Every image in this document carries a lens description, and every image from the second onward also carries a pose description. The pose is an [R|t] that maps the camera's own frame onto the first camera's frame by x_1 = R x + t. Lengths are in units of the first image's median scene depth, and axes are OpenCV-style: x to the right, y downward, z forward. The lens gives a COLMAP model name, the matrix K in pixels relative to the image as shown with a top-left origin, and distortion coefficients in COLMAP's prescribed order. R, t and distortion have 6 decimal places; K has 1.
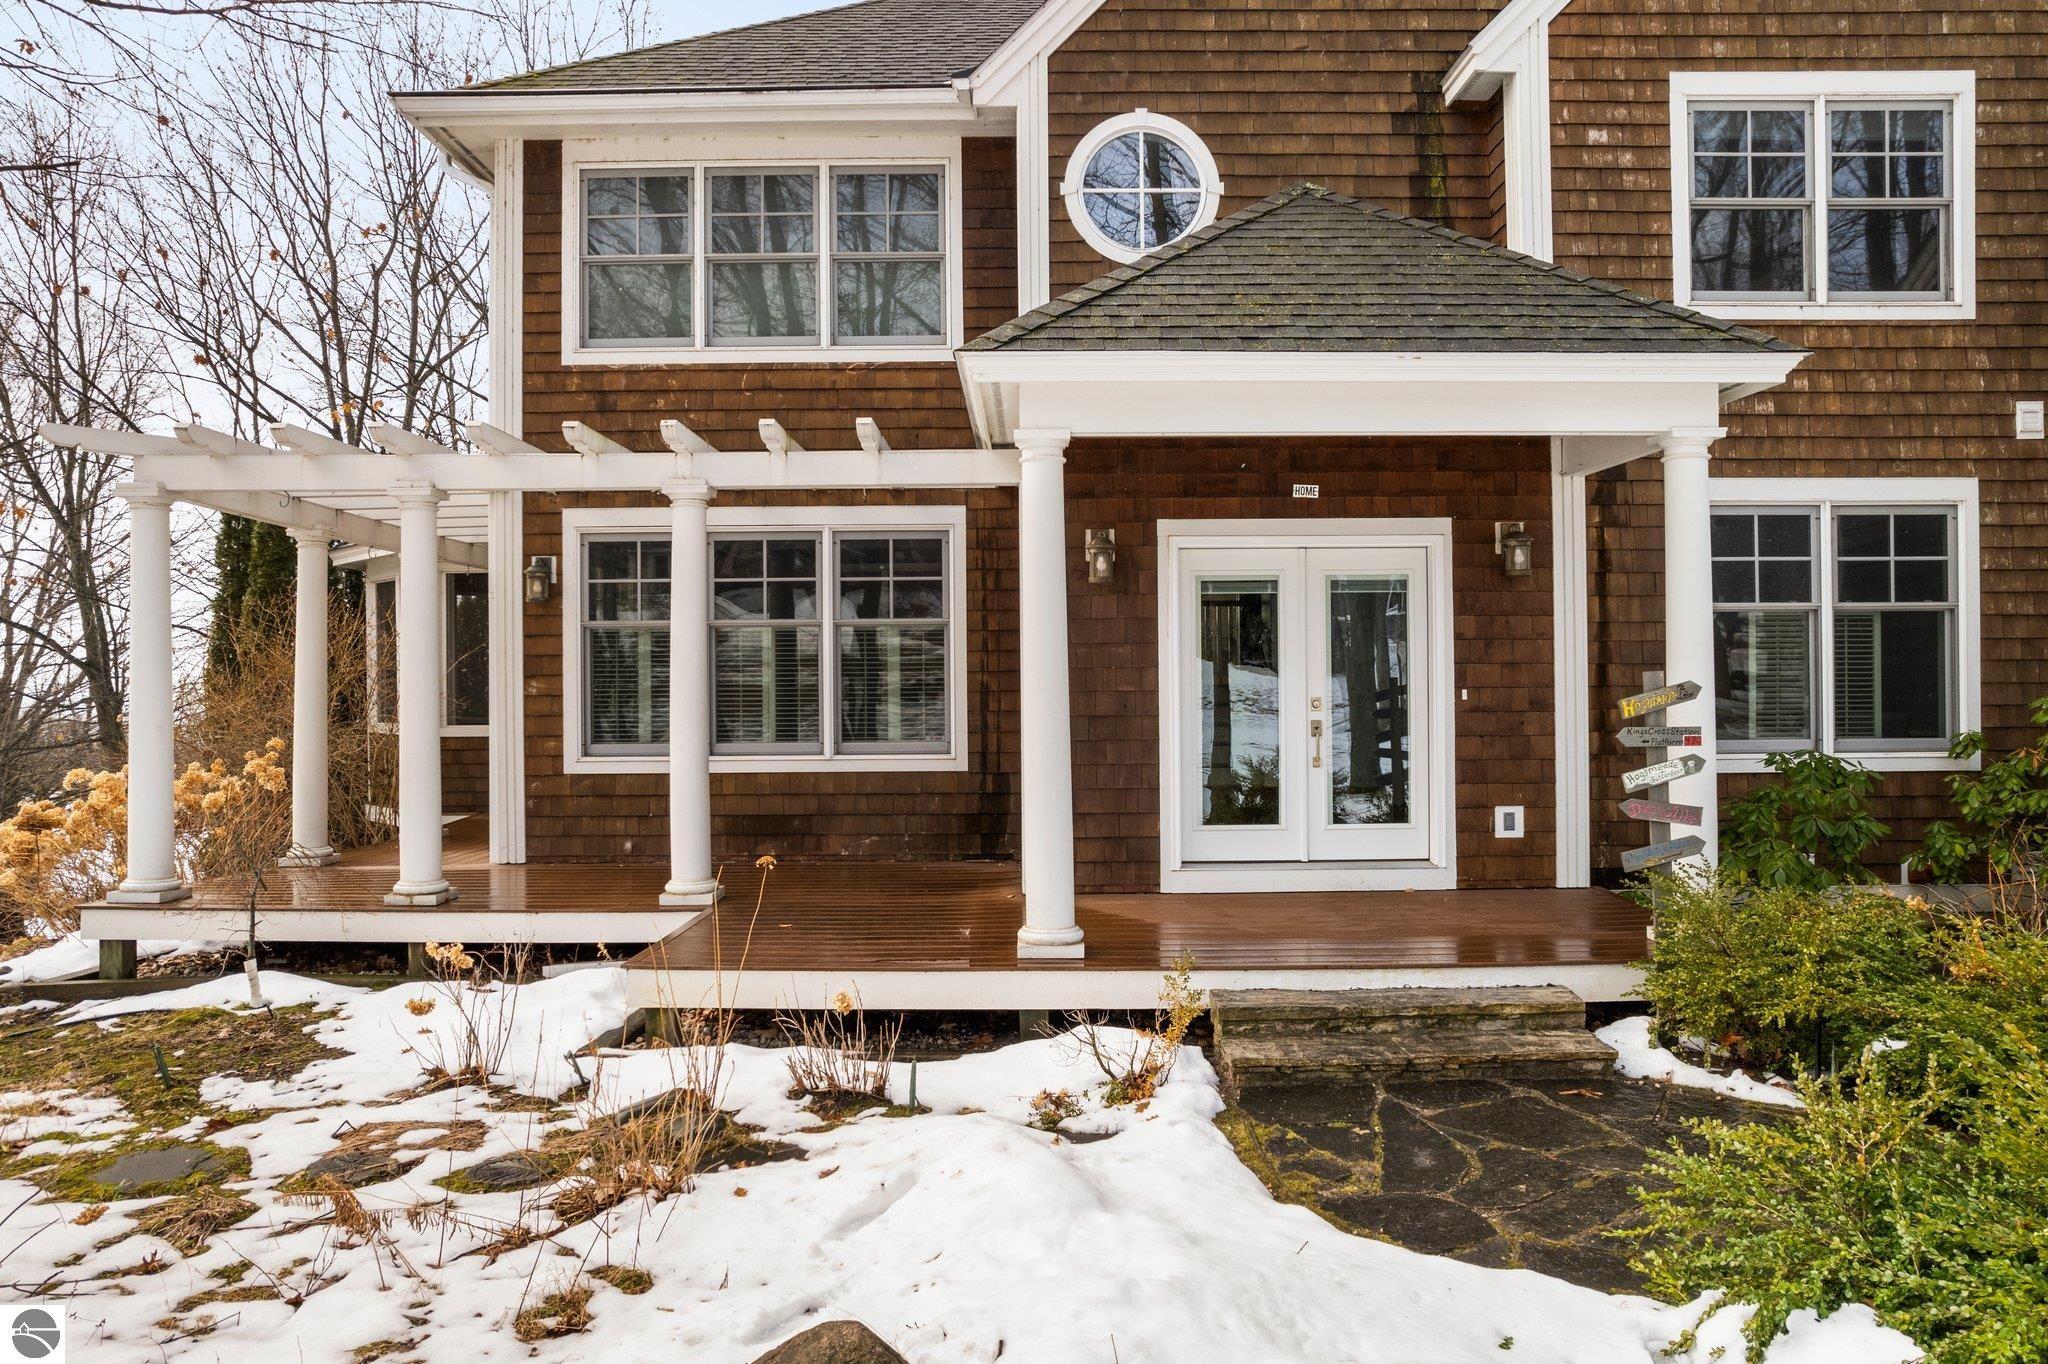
lens RADIAL K [[1348.3, 0, 1057.2], [0, 1348.3, 683.1], [0, 0, 1]] dist [-0.076145, 0.080475]
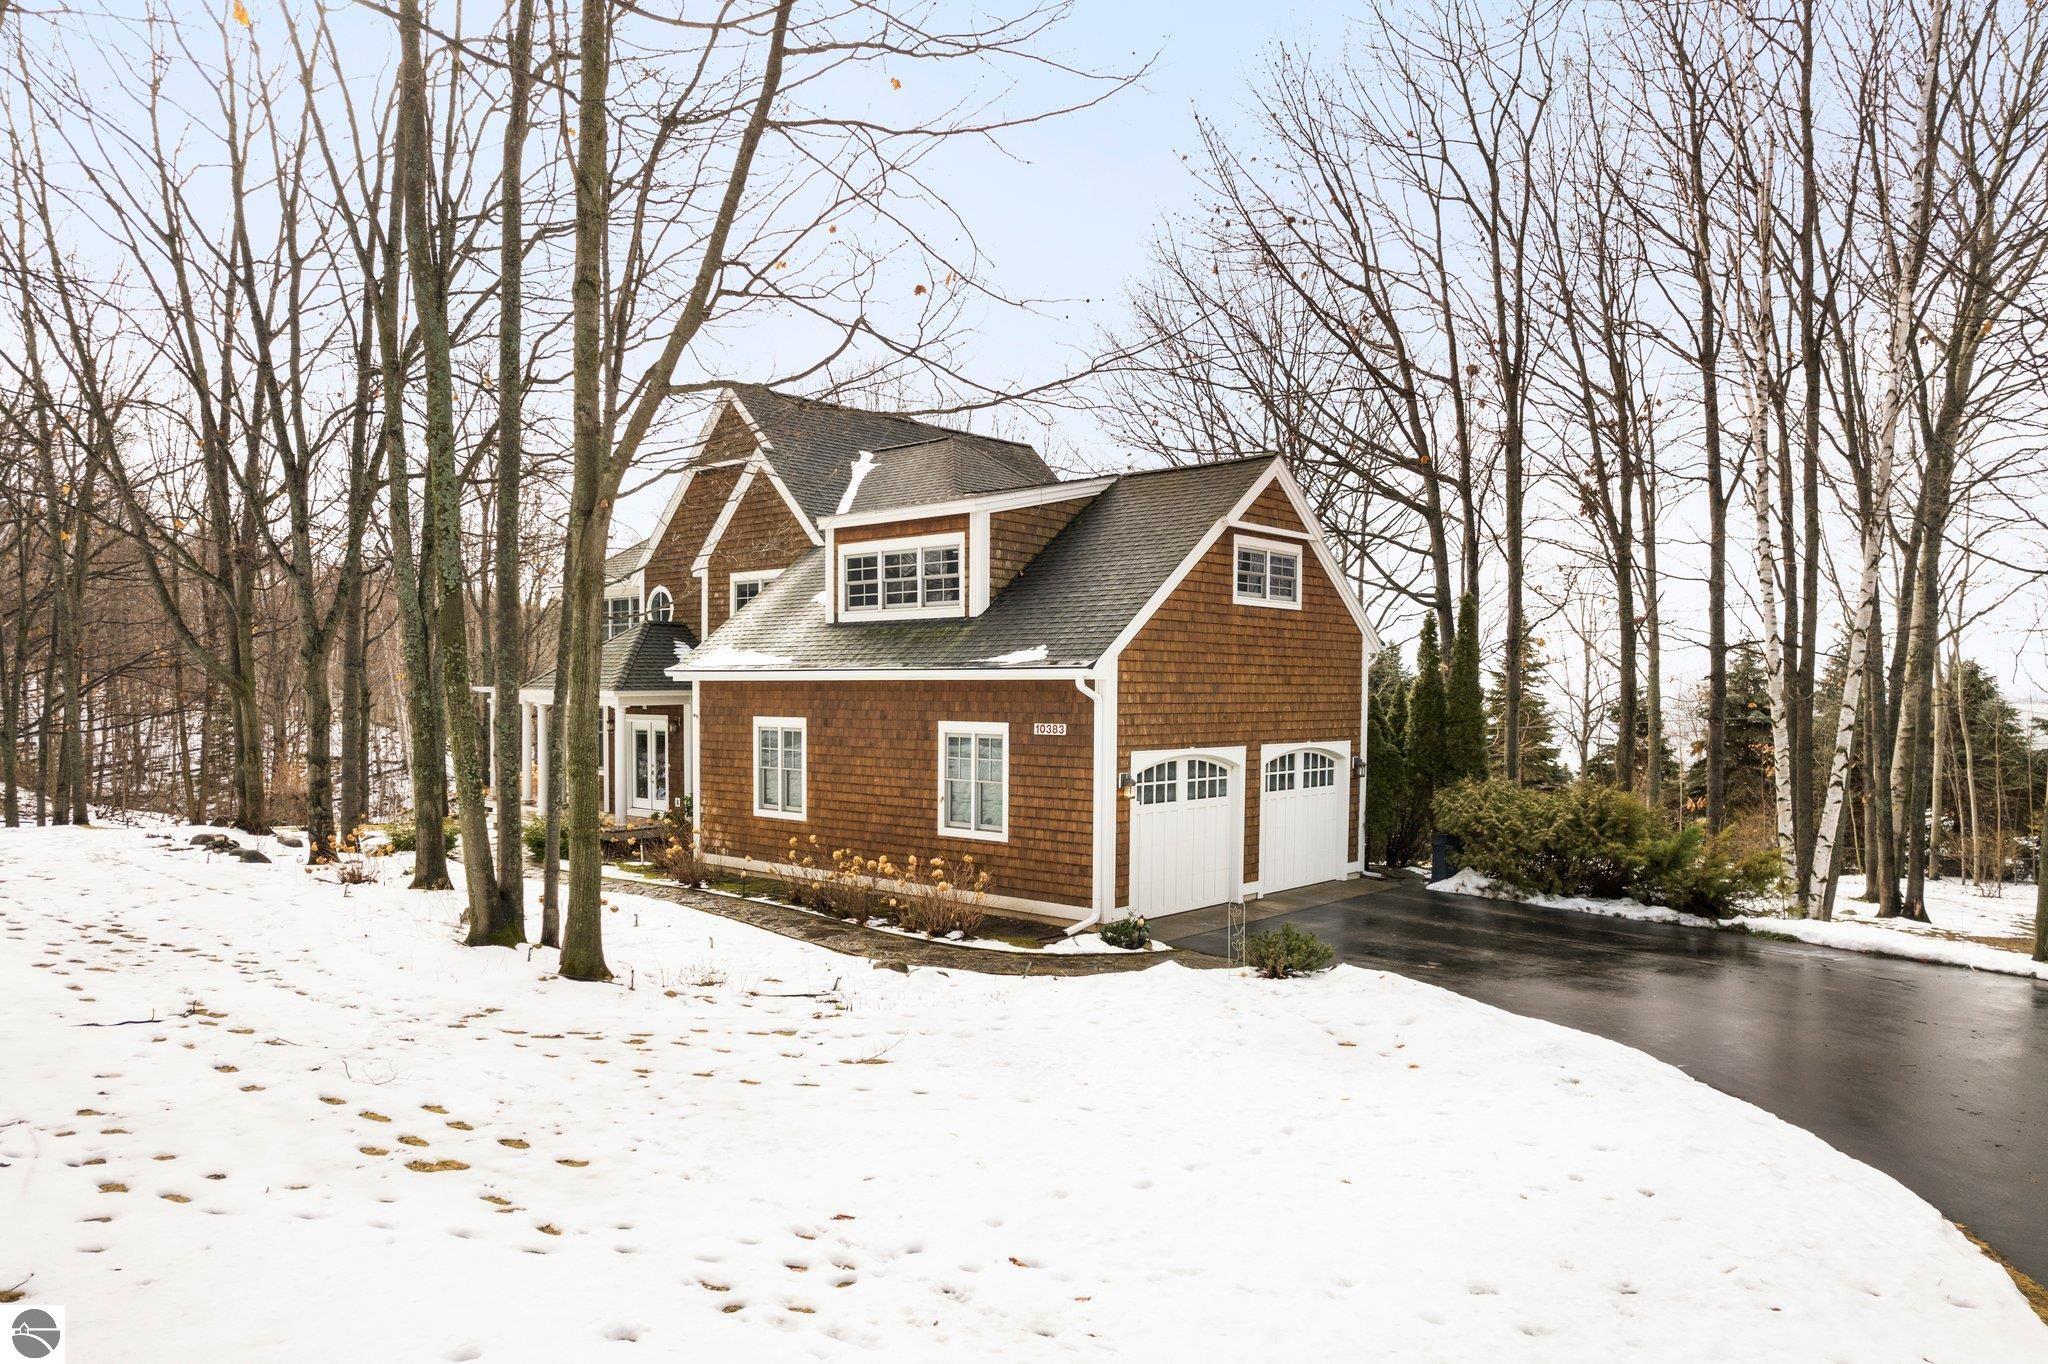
lens RADIAL K [[1348.3, 0, 1057.2], [0, 1348.3, 683.1], [0, 0, 1]] dist [-0.076145, 0.080475]
pose [[0.753764, 0.007987, -0.657097, 3.195026], [-0.004294, 0.999965, 0.007230, -0.222737], [0.657131, -0.002628, 0.753772, -0.934465]]
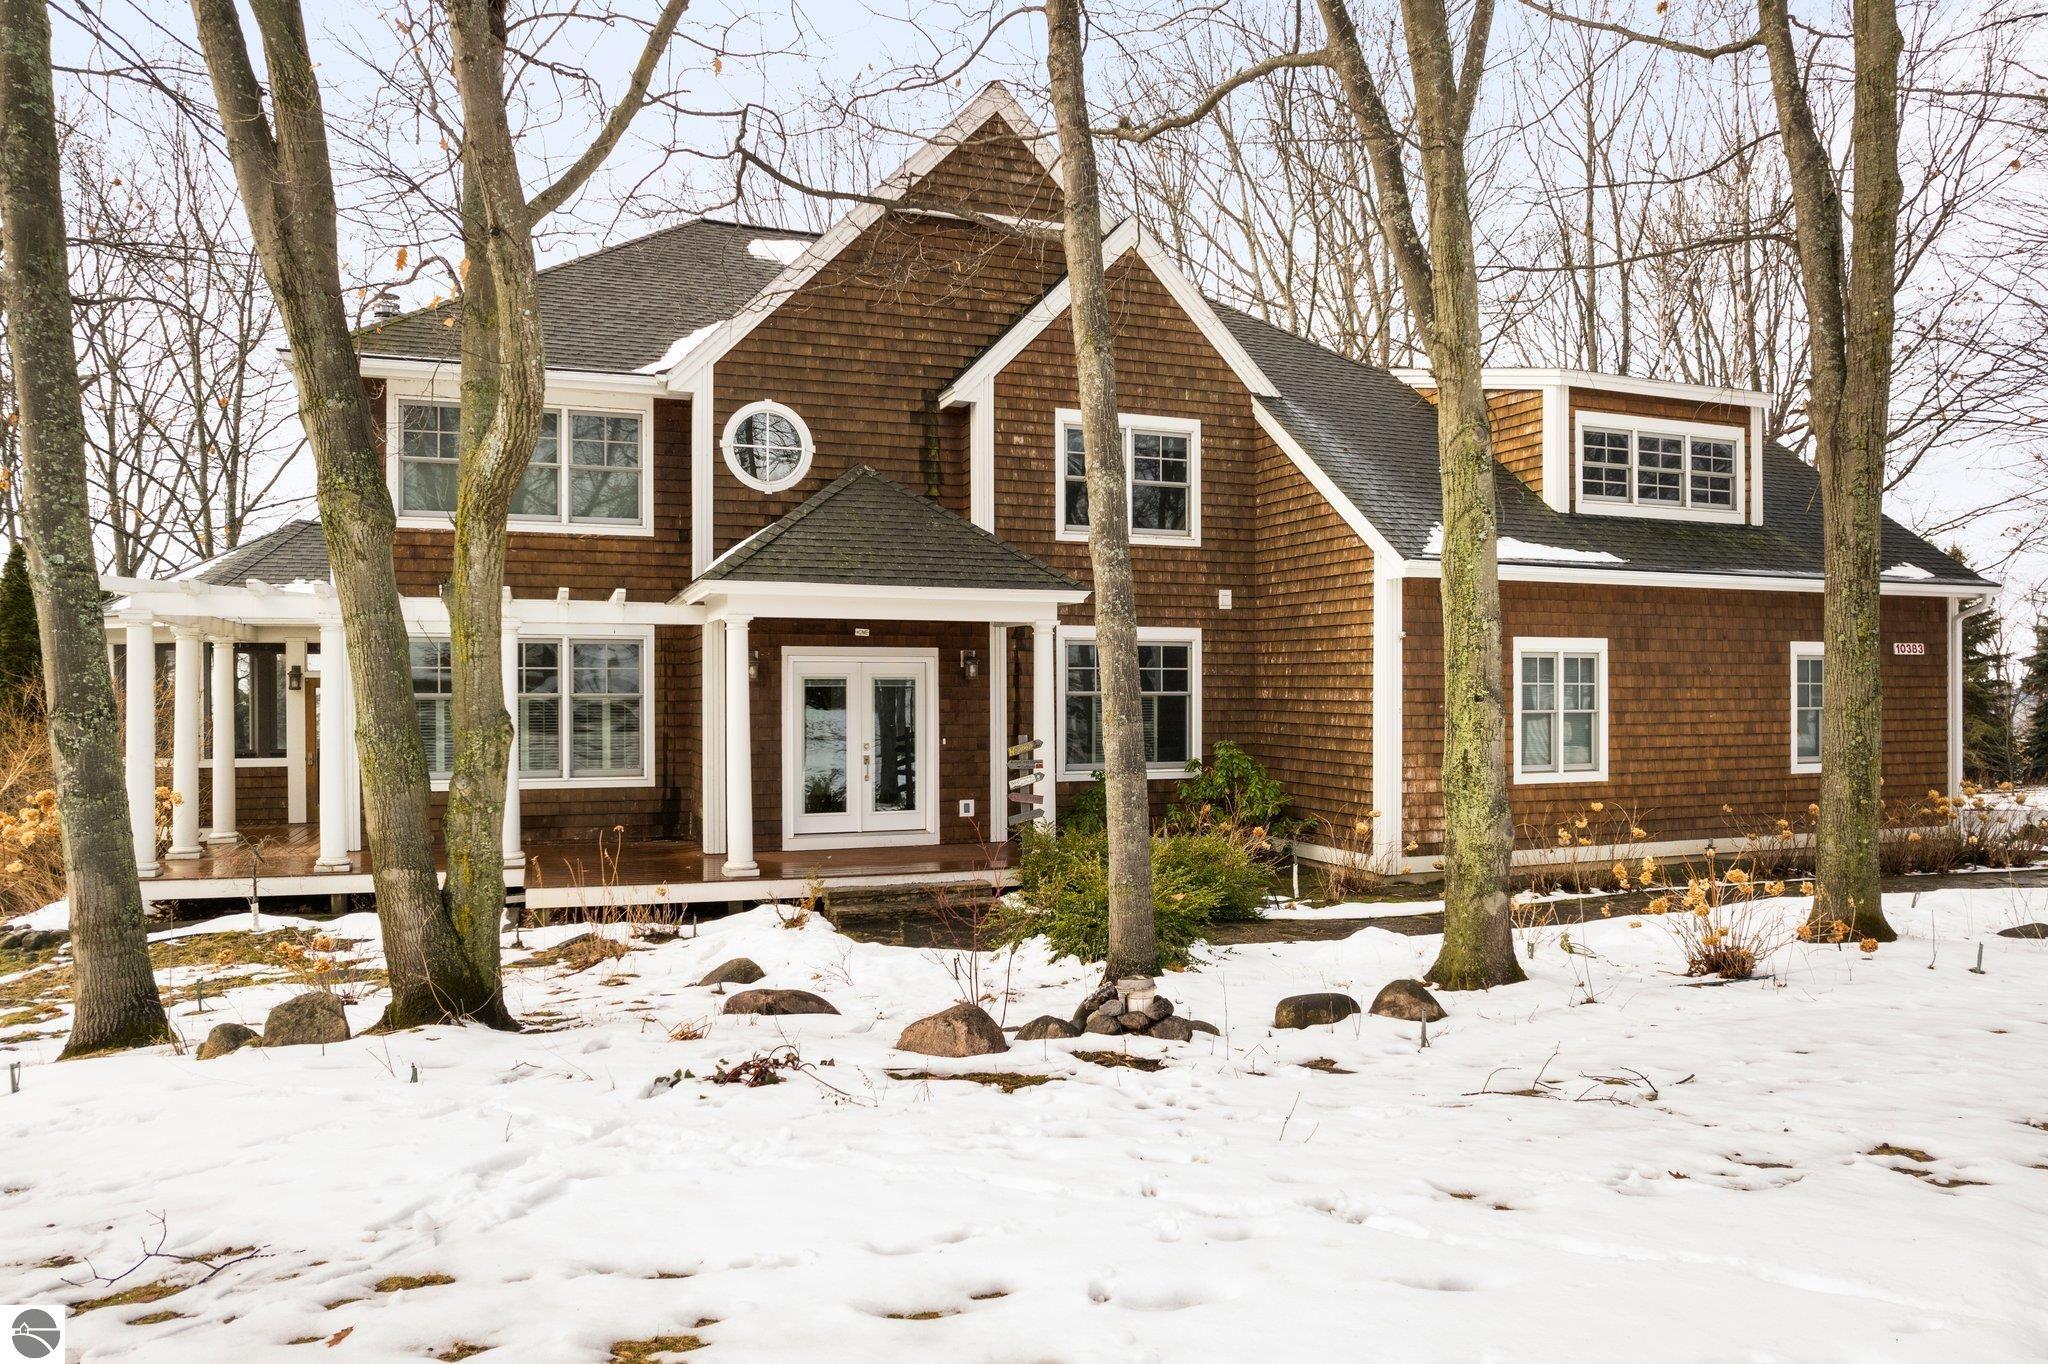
lens RADIAL K [[1348.3, 0, 1057.2], [0, 1348.3, 683.1], [0, 0, 1]] dist [-0.076145, 0.080475]
pose [[0.936384, 0.009473, 0.350848, -0.201394], [-0.004924, 0.999892, -0.013853, -0.045074], [-0.350941, 0.011244, 0.936330, -0.785997]]
